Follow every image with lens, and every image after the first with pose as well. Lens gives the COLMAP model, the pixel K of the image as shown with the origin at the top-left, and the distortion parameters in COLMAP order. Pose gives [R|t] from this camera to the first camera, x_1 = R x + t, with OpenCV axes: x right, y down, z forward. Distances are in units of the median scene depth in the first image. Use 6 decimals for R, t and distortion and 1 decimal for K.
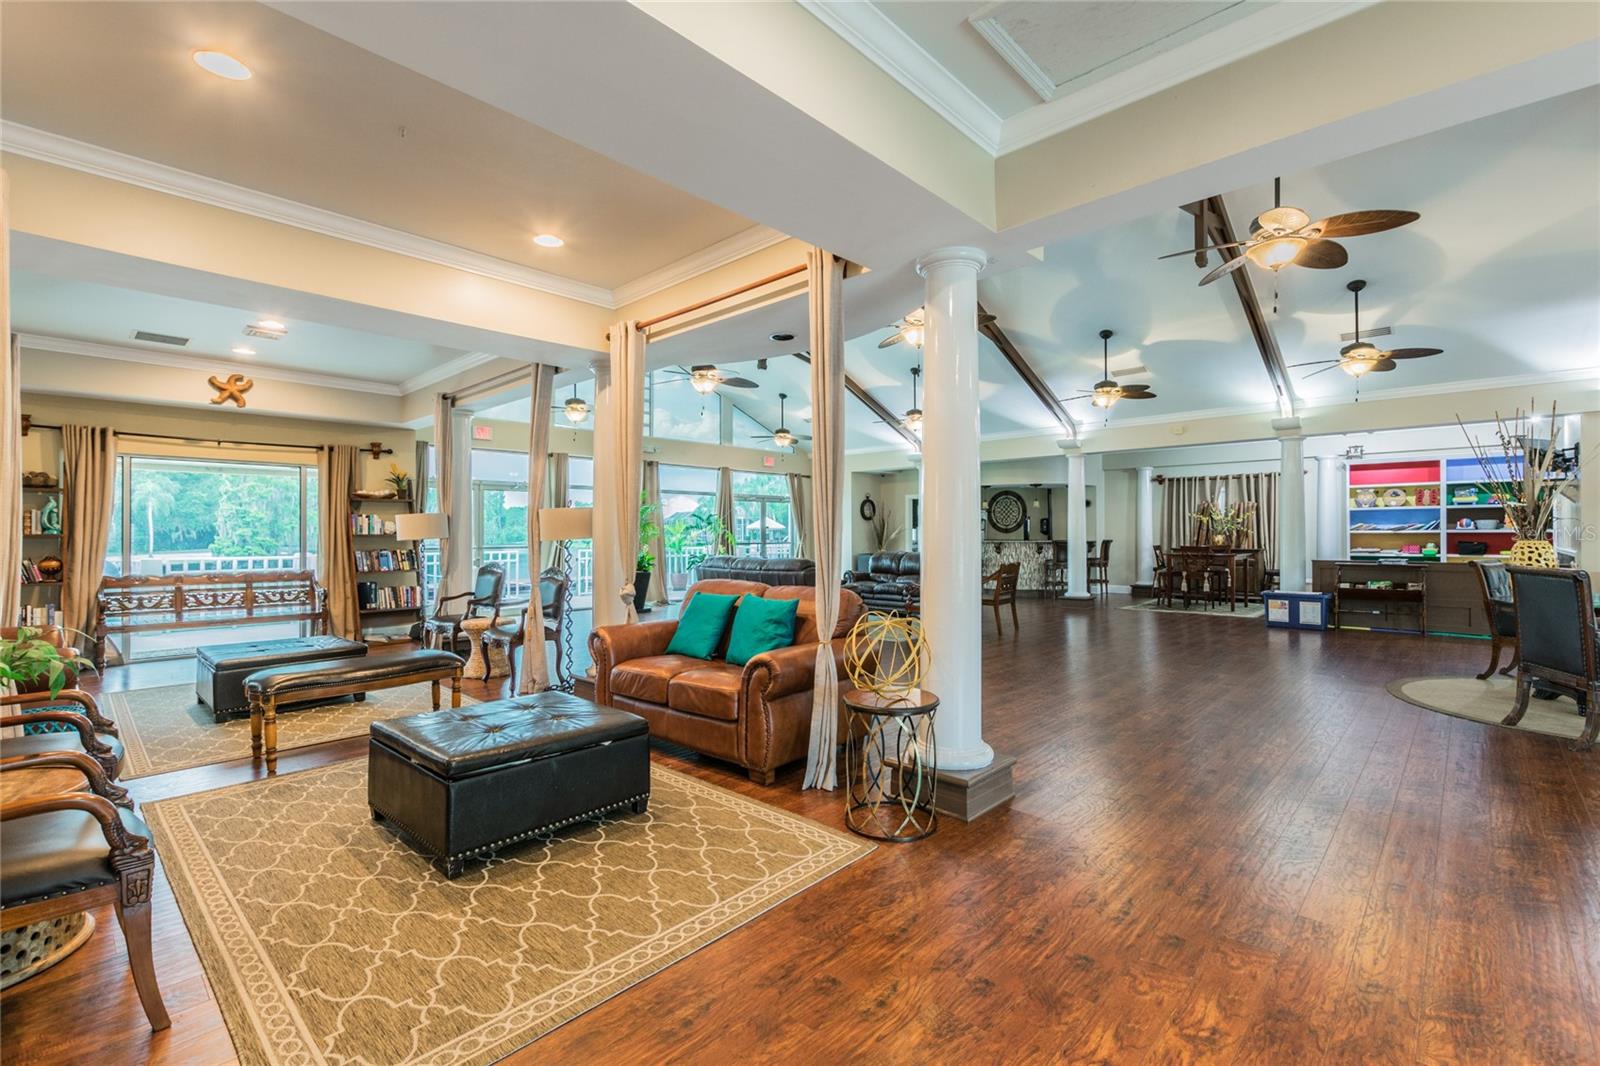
lens RADIAL K [[709.7, 0, 800.0], [0, 709.7, 533.0], [0, 0, 1]] dist [0.000926, 0.000061]
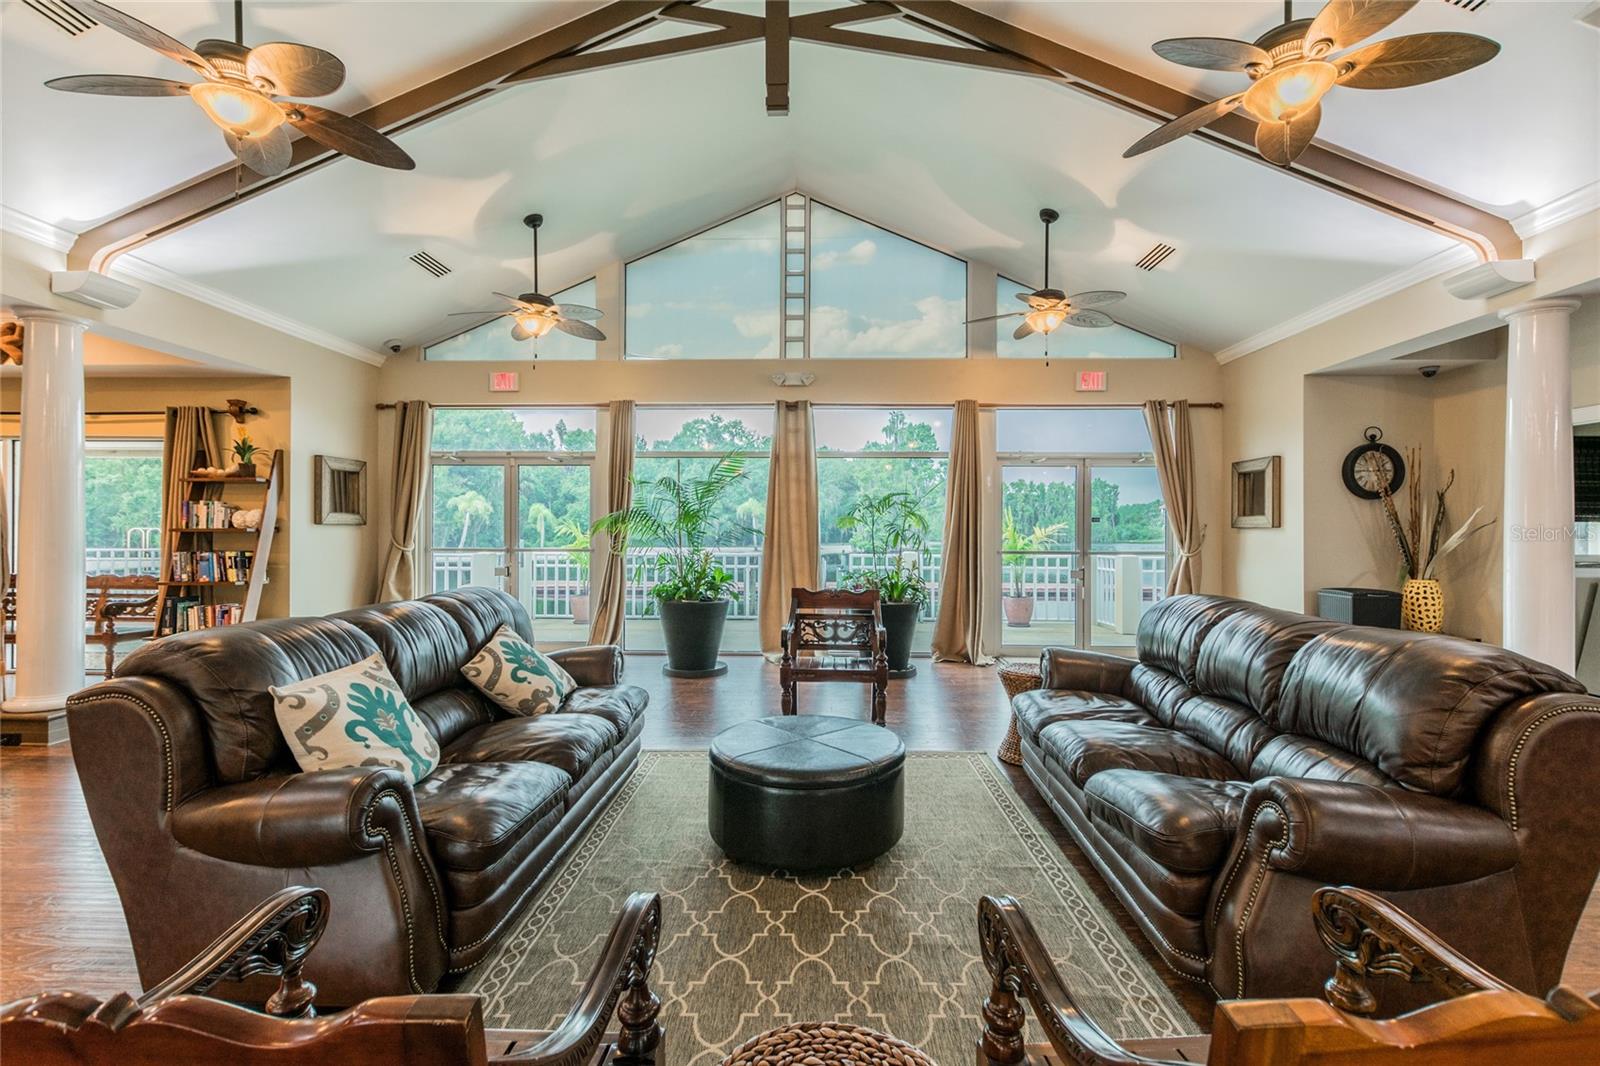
lens RADIAL K [[709.7, 0, 800.0], [0, 709.7, 533.0], [0, 0, 1]] dist [0.000926, 0.000061]
pose [[0.672326, 0.006178, -0.740229, 0.182850], [-0.004354, 0.999981, 0.004391, 0.000282], [0.740242, 0.000271, 0.672340, 0.552174]]
